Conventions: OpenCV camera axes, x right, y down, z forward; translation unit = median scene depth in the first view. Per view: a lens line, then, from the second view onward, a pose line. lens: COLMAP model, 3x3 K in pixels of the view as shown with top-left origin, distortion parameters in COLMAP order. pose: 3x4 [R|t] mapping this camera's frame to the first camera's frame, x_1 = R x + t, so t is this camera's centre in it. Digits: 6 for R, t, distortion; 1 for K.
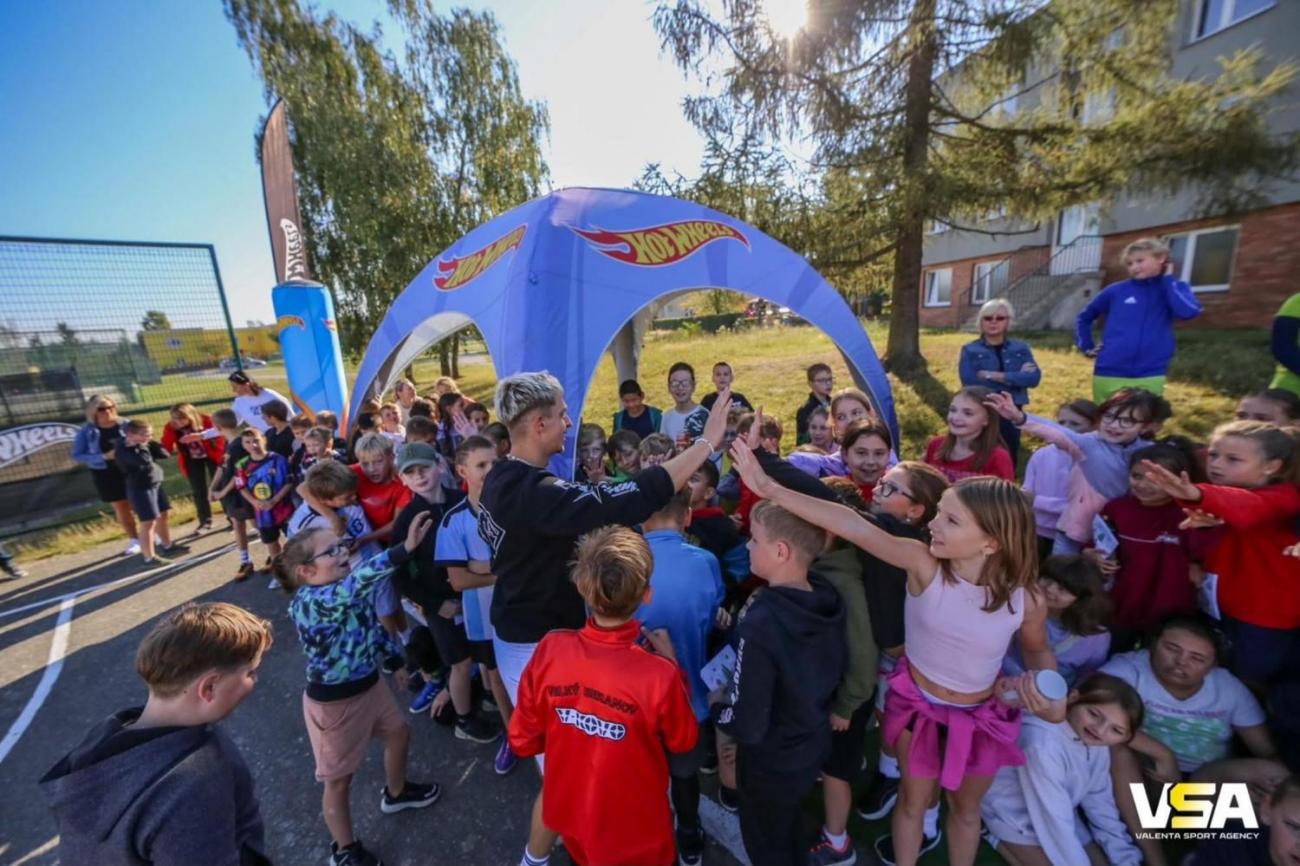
lens RADIAL K [[538.0, 0, 649.9], [0, 538.0, 433.3], [0, 0, 1]] dist [-0.001445, -0.000053]
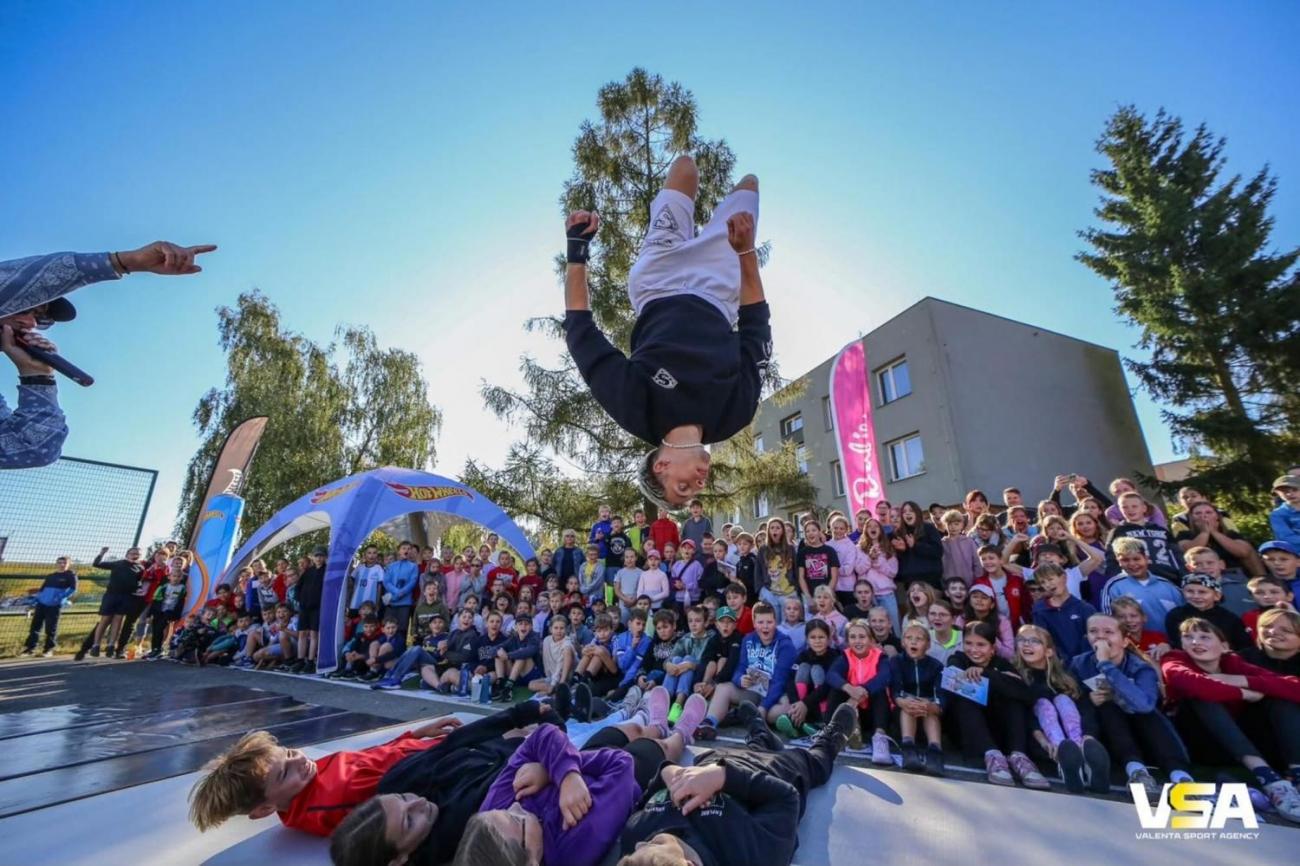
lens RADIAL K [[538.0, 0, 650.0], [0, 538.0, 433.1], [0, 0, 1]] dist [-0.001445, -0.000053]
pose [[0.979516, 0.129613, 0.154110, 0.124052], [-0.036036, 0.865785, -0.499117, 0.114004], [-0.198118, 0.483339, 0.852721, -0.266832]]
